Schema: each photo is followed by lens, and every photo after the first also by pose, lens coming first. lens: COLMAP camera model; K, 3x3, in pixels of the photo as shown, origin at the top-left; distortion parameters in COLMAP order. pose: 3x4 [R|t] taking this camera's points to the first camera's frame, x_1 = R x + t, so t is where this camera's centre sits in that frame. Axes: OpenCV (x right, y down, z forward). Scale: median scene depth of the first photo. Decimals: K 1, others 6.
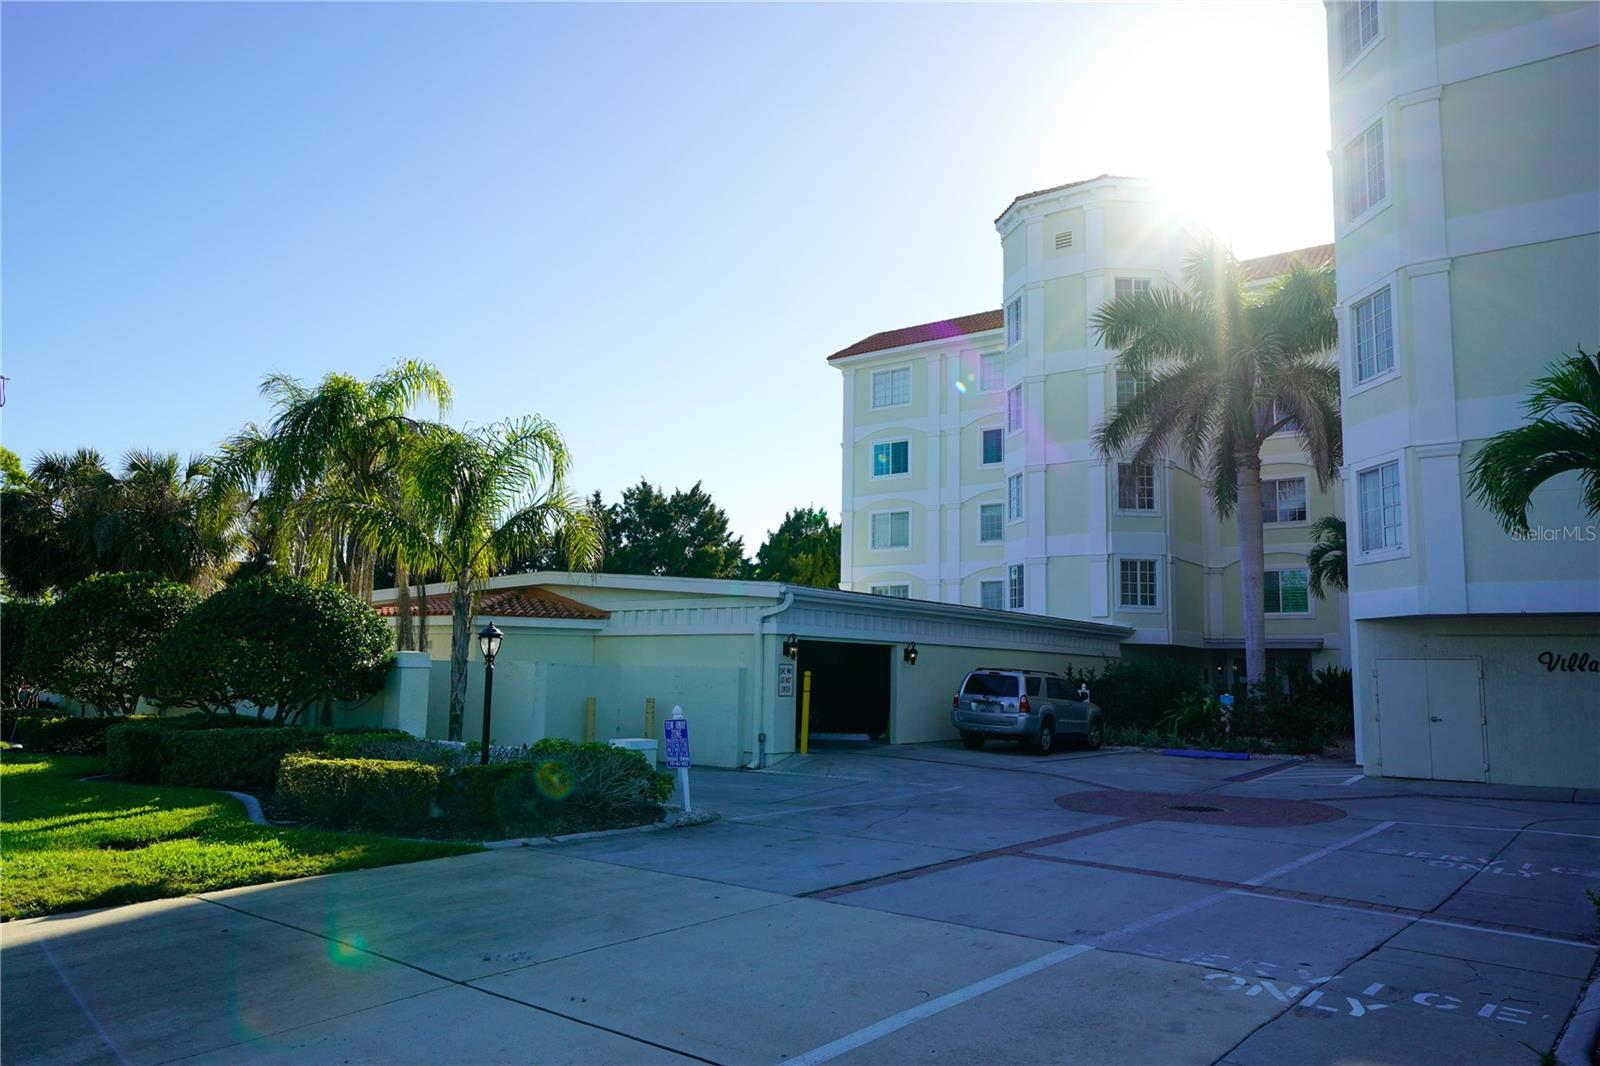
lens RADIAL K [[1126.4, 0, 799.7], [0, 1126.4, 532.6], [0, 0, 1]] dist [0.002049, 0.000962]
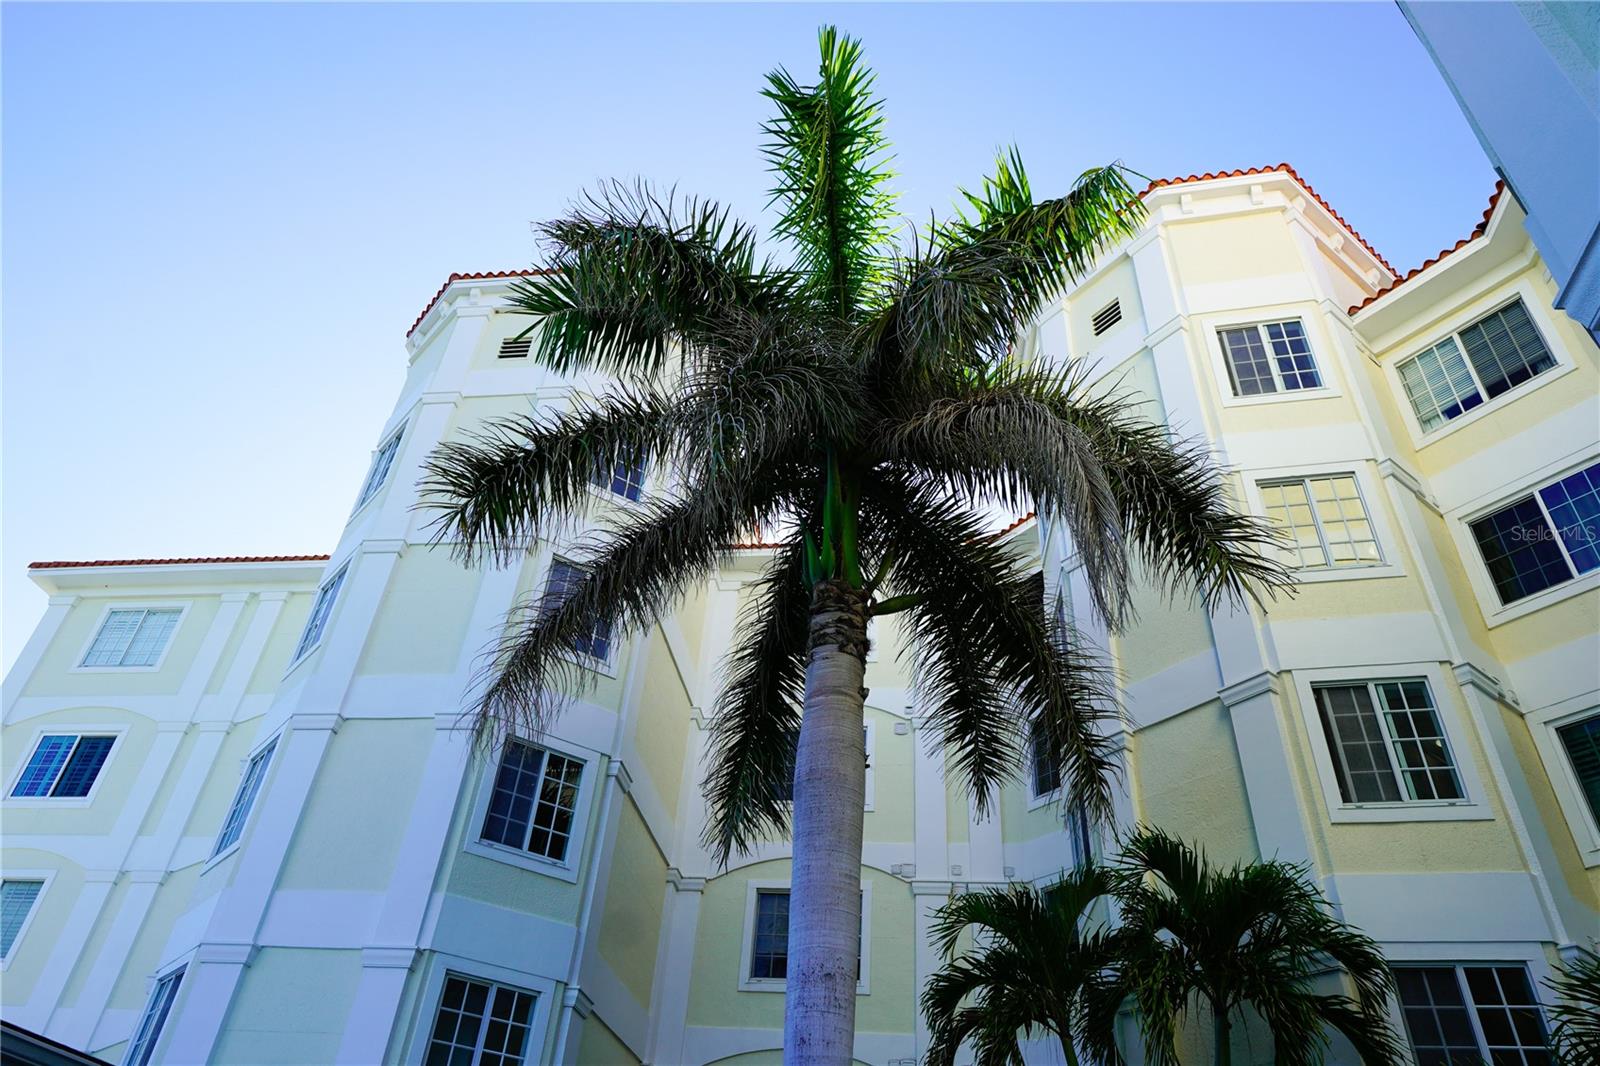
lens RADIAL K [[1079.5, 0, 803.7], [0, 1079.5, 532.3], [0, 0, 1]] dist [0.003797, 0.004831]
pose [[0.876066, 0.329166, 0.352361, 0.212708], [-0.107655, 0.845824, -0.522487, 0.074532], [-0.470020, 0.419799, 0.776434, 0.601952]]
